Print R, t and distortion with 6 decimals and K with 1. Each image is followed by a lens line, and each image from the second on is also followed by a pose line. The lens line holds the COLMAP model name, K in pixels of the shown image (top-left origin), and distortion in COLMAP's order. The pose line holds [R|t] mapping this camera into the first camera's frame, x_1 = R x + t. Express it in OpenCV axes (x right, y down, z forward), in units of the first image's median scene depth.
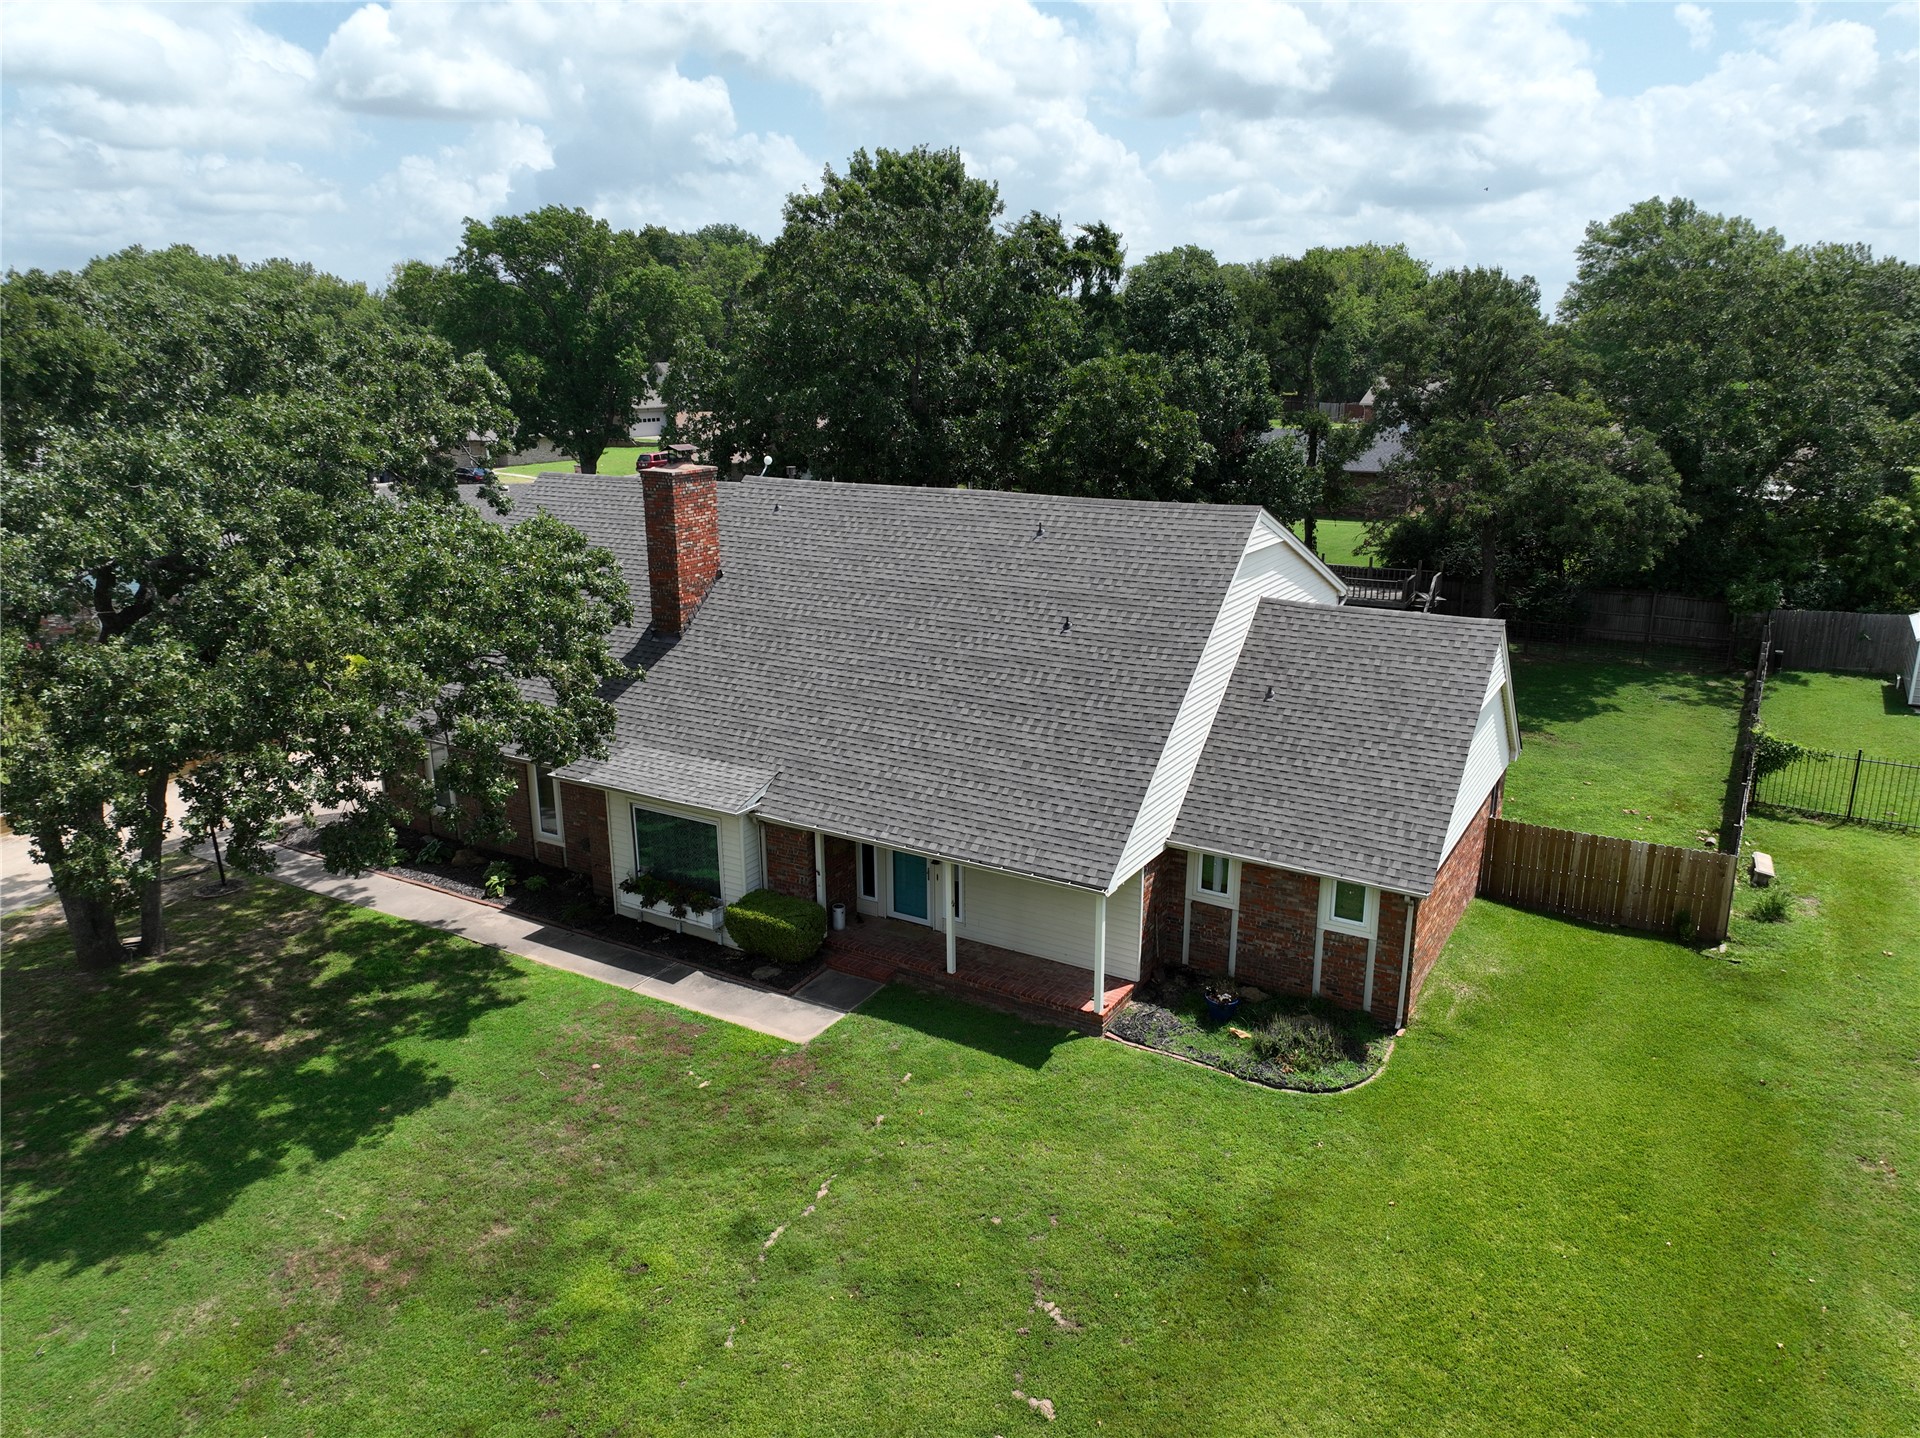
lens RADIAL K [[1345.9, 0, 964.4], [0, 1345.9, 717.6], [0, 0, 1]] dist [-0.002717, 0.020565]
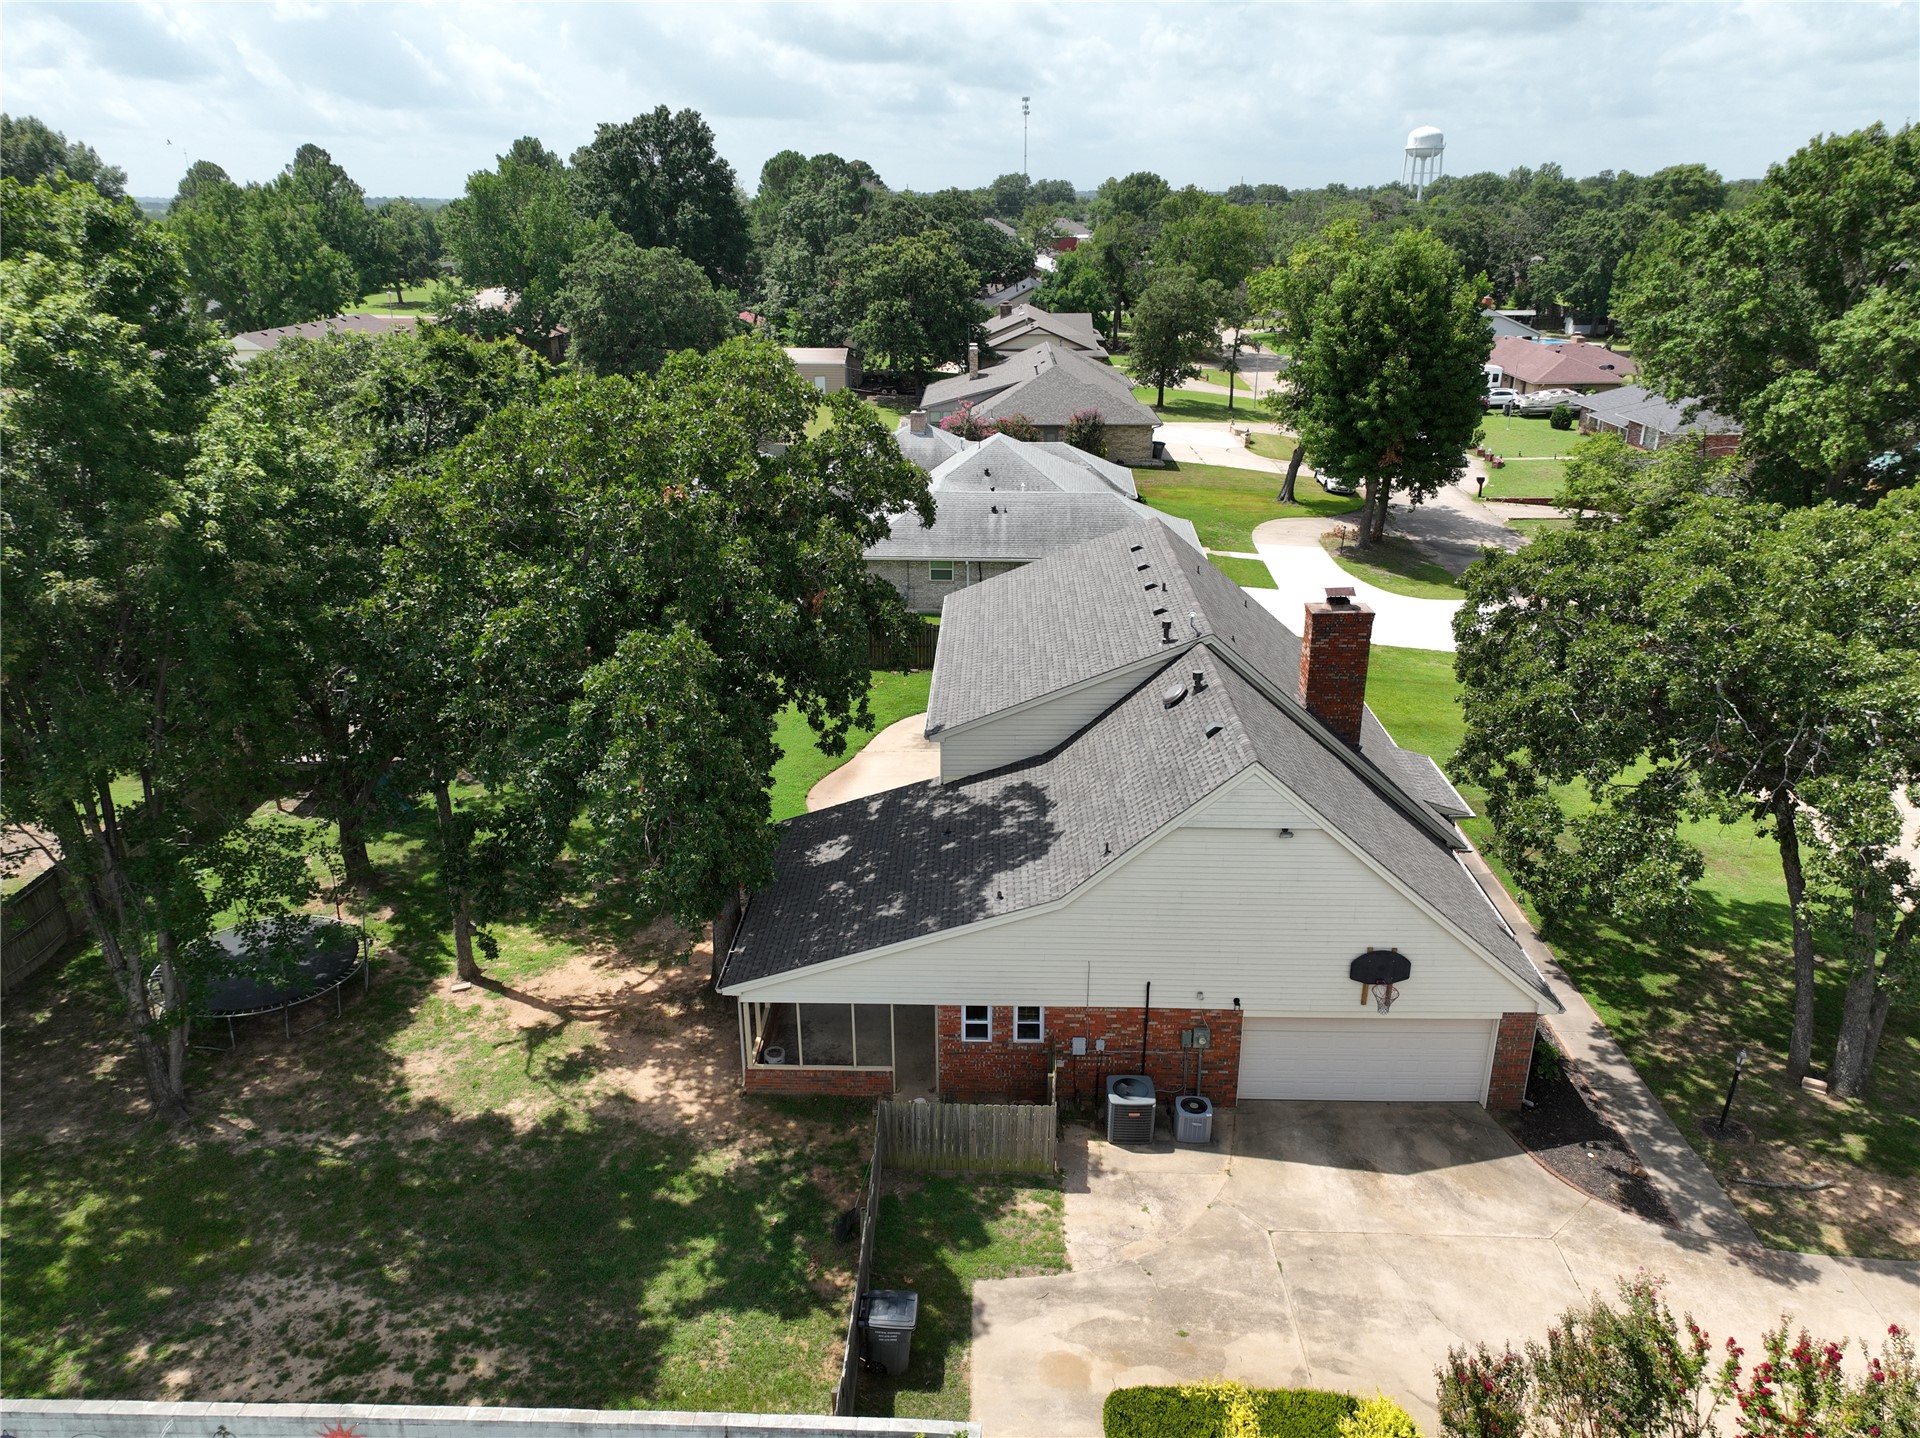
lens RADIAL K [[1345.9, 0, 974.0], [0, 1345.9, 735.0], [0, 0, 1]] dist [-0.002717, 0.020565]
pose [[-0.491664, -0.315701, 0.811542, -1.166937], [0.240199, 0.846639, 0.474876, -0.815011], [-0.837001, 0.428410, -0.340431, 1.966179]]
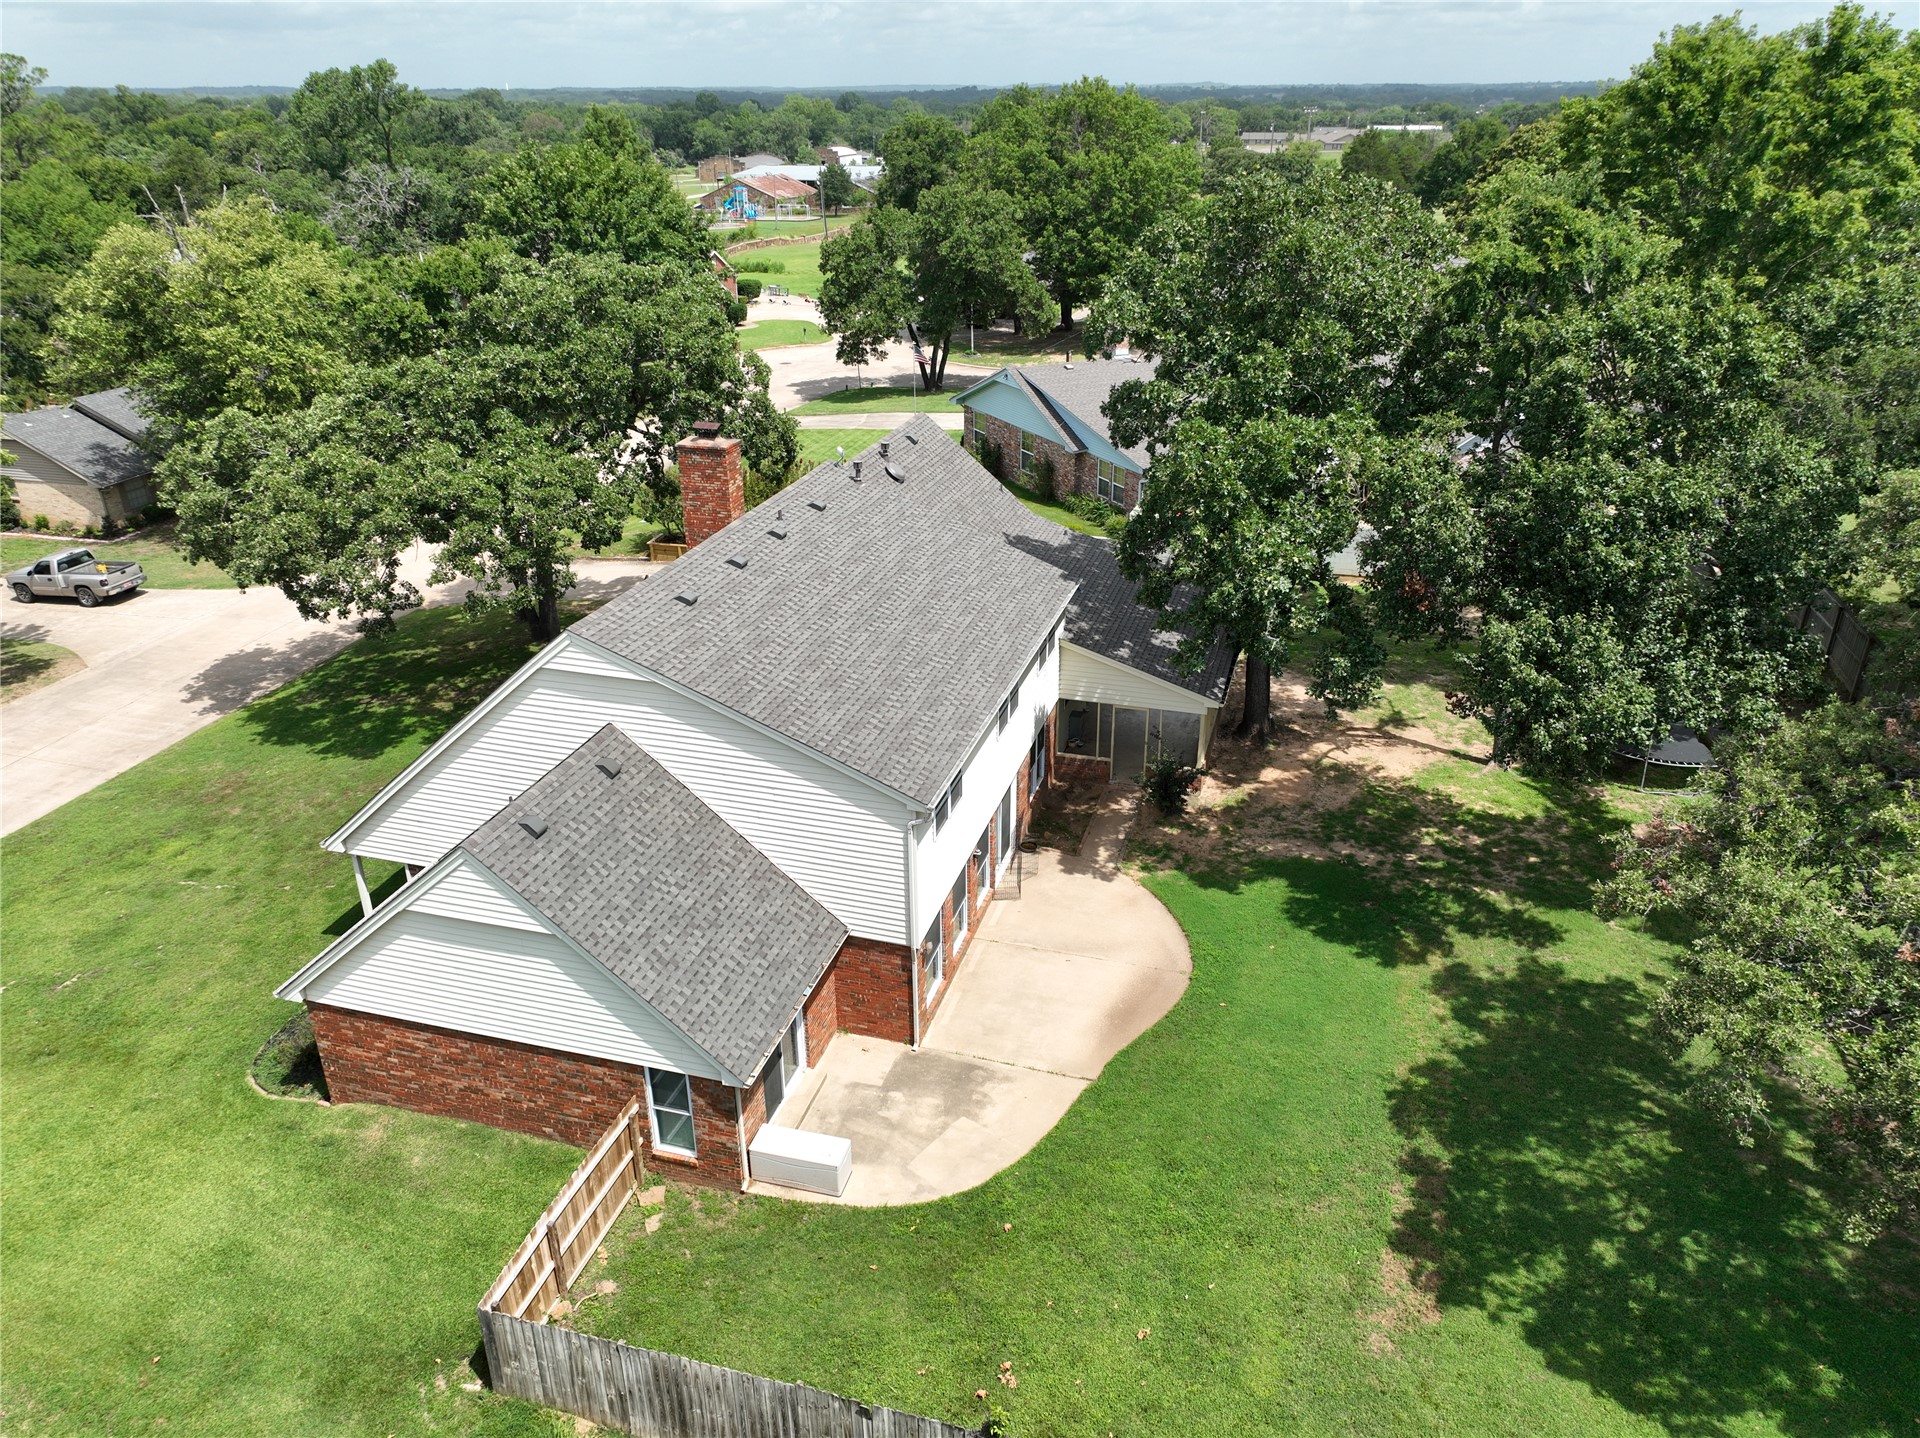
lens RADIAL K [[1345.9, 0, 963.4], [0, 1345.9, 721.4], [0, 0, 1]] dist [-0.002717, 0.020565]
pose [[0.250119, 0.413748, -0.875359, 1.189364], [-0.256484, 0.900110, 0.352161, -0.523251], [0.933626, 0.136433, 0.331254, 1.001088]]
